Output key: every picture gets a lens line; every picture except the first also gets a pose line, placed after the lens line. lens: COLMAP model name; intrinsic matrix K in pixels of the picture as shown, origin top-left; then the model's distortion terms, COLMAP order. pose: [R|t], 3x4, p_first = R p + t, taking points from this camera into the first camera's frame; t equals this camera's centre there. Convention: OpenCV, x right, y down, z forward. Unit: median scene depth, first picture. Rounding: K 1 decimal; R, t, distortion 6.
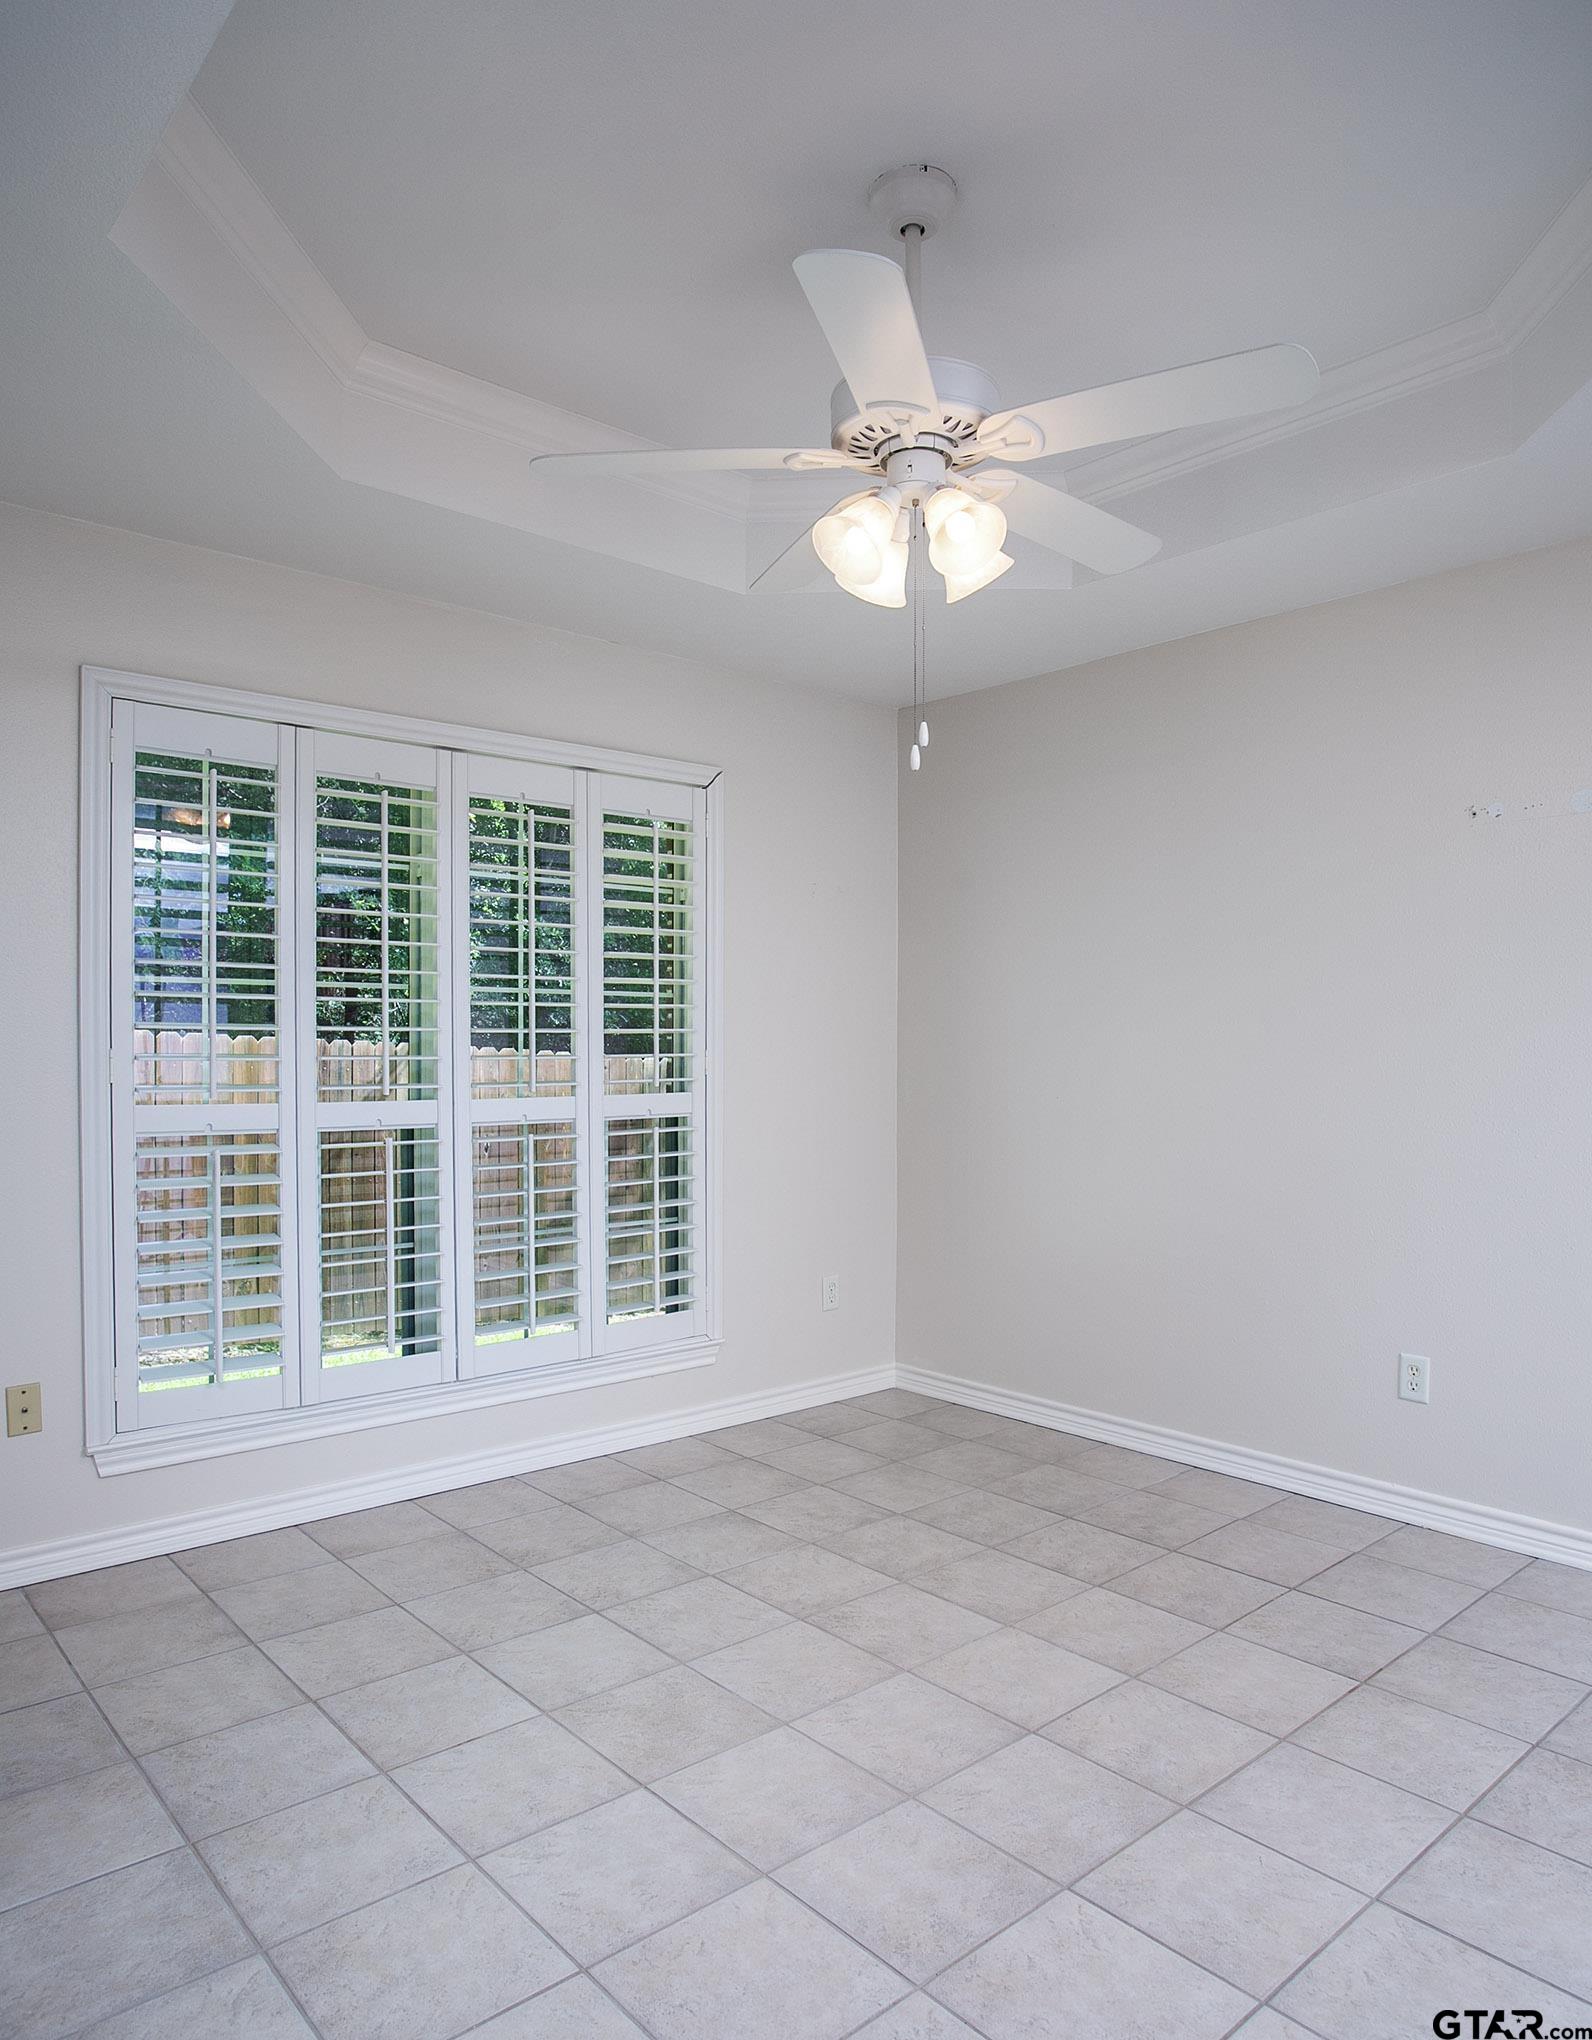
lens RADIAL K [[1321.2, 0, 795.1], [0, 1321.2, 1075.7], [0, 0, 1]] dist [-0.007453, -0.002010]
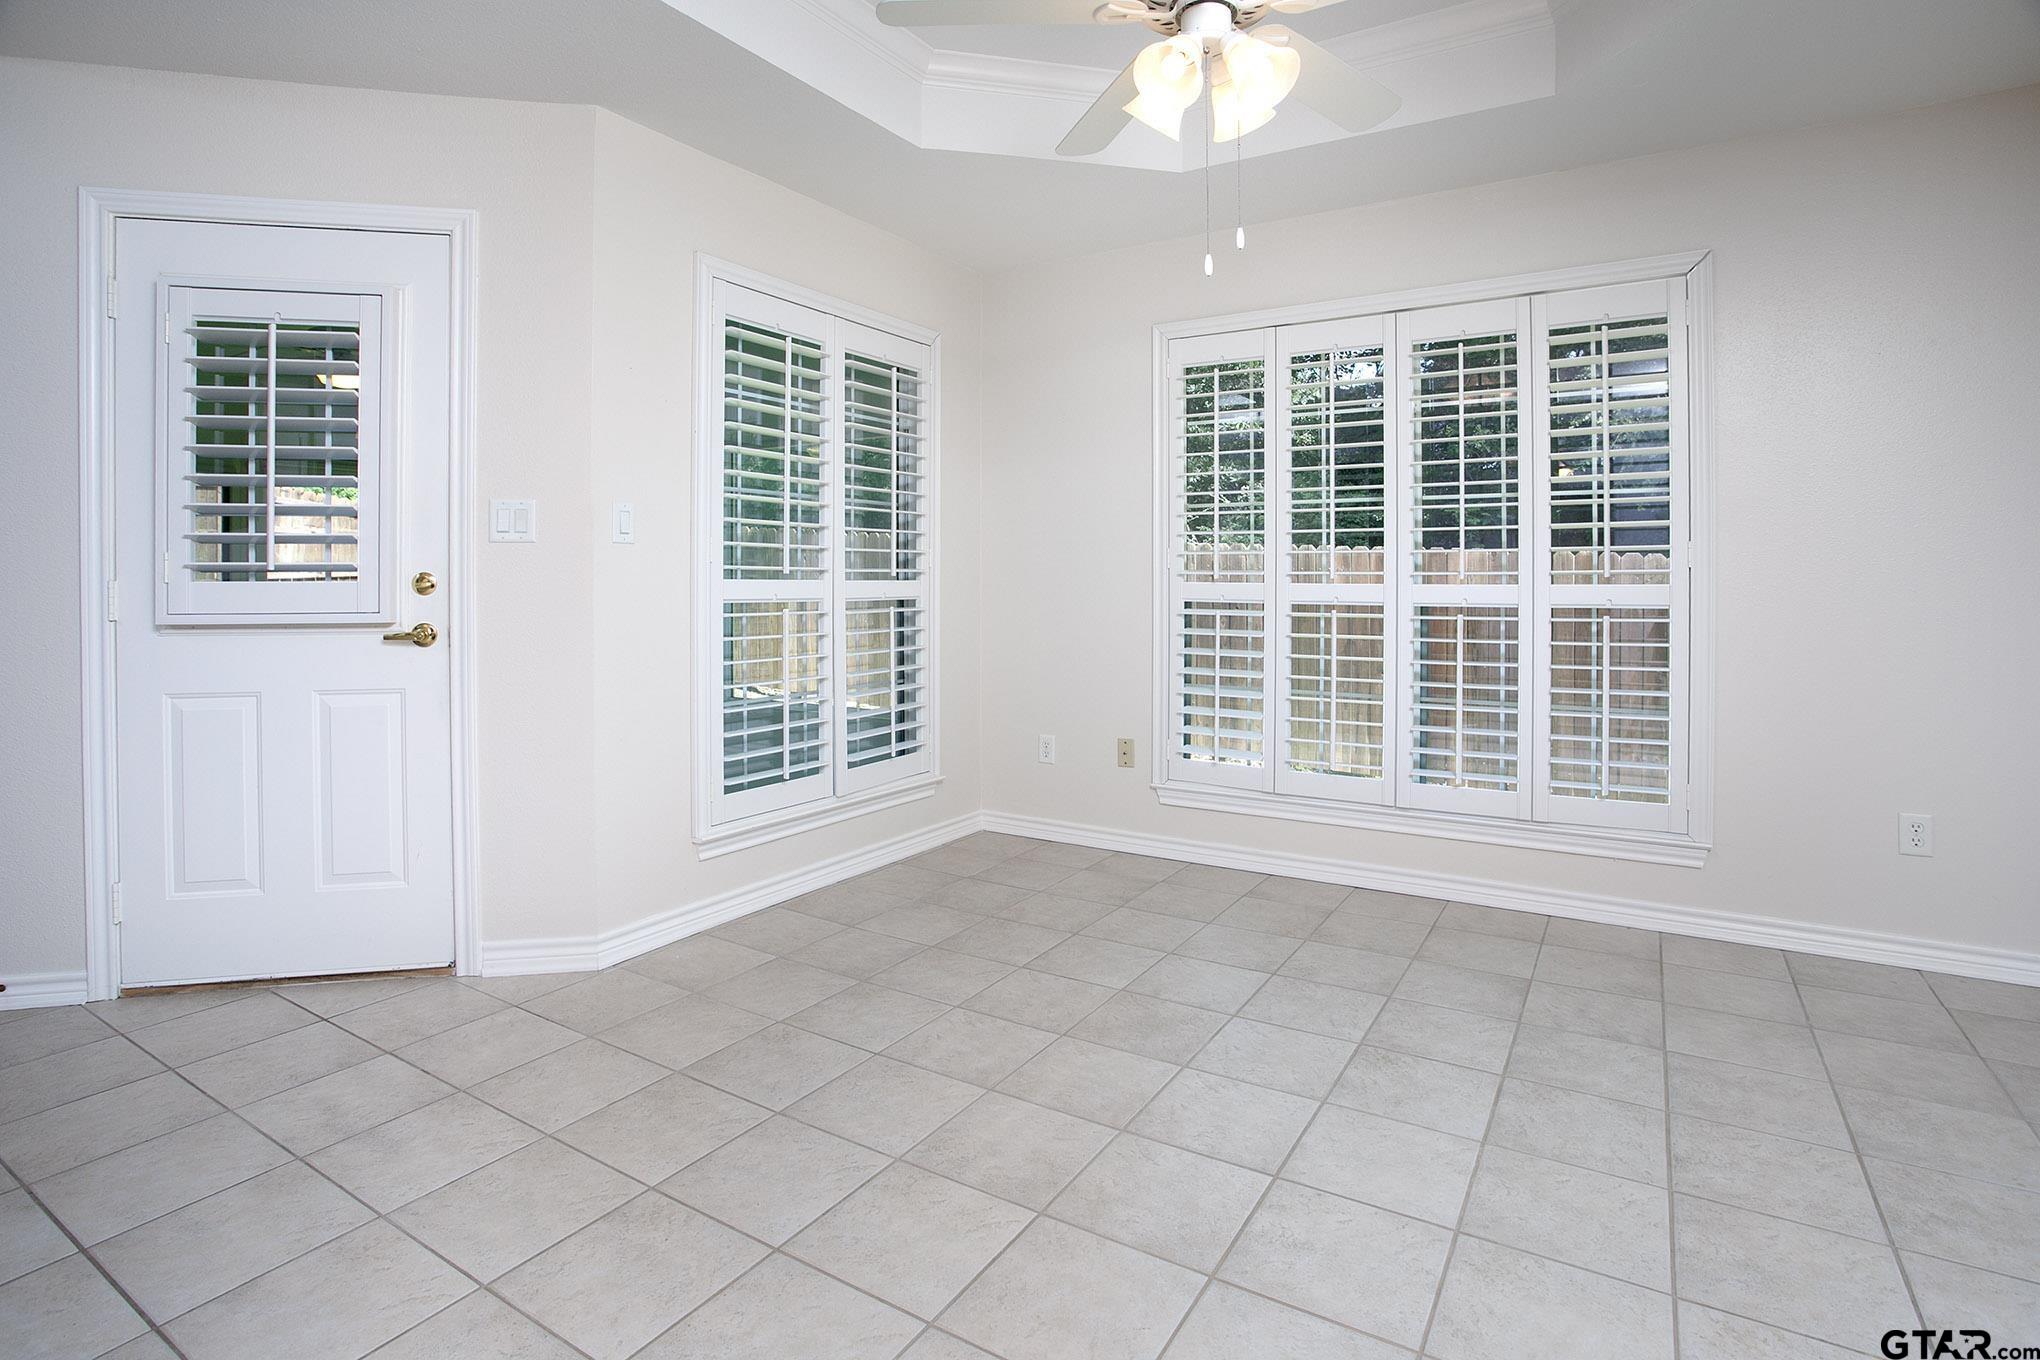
lens RADIAL K [[1028.1, 0, 1019.2], [0, 1028.1, 572.6], [0, 0, 1]] dist [-0.058544, 0.023375]
pose [[0.308673, 0.012679, -0.951084, 0.620058], [-0.006735, 0.999915, 0.011145, -0.002112], [0.951145, 0.002965, 0.308732, 0.379041]]
